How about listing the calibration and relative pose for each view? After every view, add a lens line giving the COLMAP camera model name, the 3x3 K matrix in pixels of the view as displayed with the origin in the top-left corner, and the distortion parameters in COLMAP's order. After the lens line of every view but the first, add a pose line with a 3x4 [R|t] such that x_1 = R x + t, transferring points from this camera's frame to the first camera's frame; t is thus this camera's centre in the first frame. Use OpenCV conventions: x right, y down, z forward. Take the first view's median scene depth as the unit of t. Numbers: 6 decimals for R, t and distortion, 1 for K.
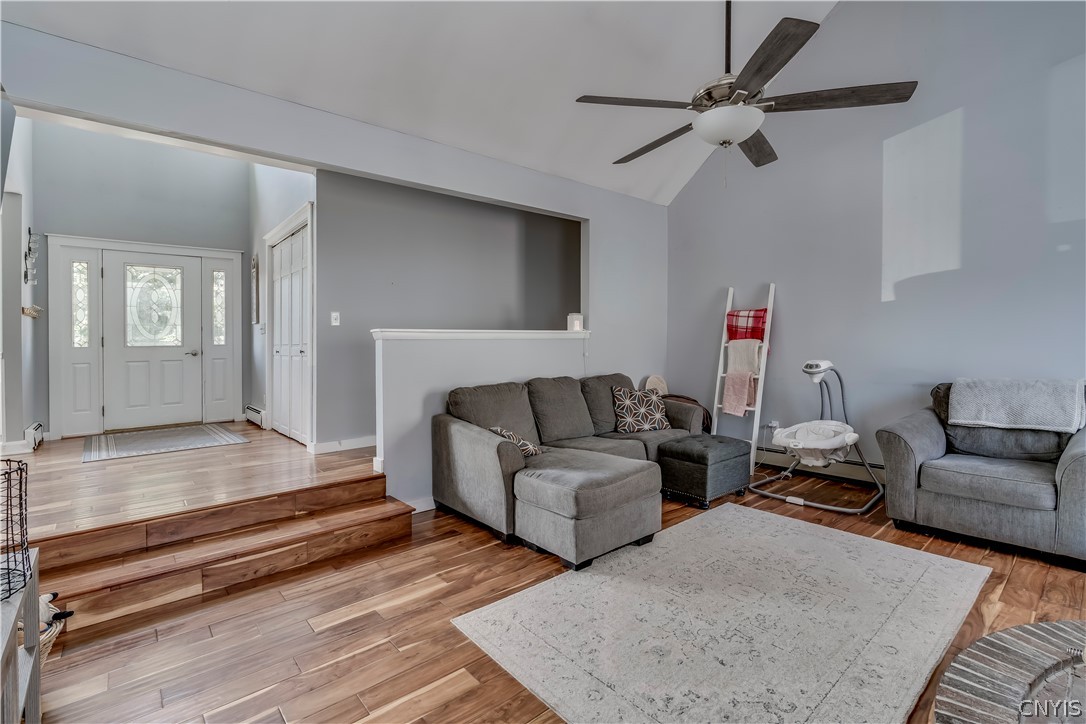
lens RADIAL K [[492.7, 0, 542.2], [0, 492.7, 346.2], [0, 0, 1]] dist [-0.004379, -0.000805]
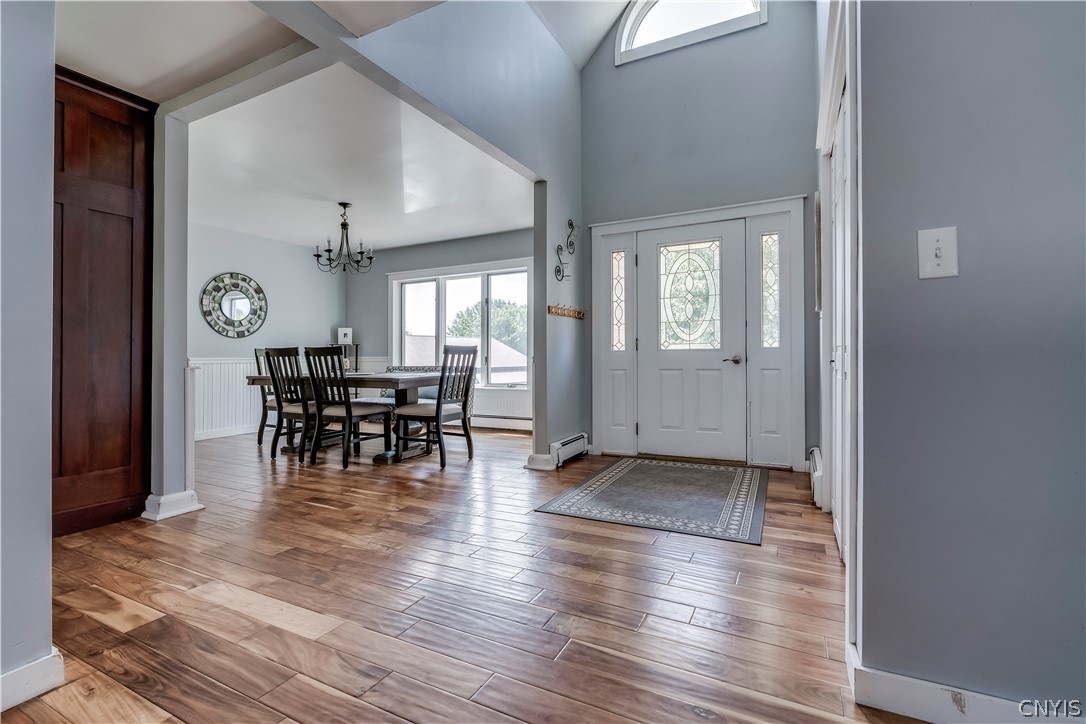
lens RADIAL K [[492.7, 0, 542.2], [0, 492.7, 346.2], [0, 0, 1]] dist [-0.004379, -0.000805]
pose [[0.379353, -0.005137, -0.925238, -0.182770], [-0.001650, 0.999979, -0.006229, -0.000220], [0.925251, 0.003890, 0.379336, 0.510882]]
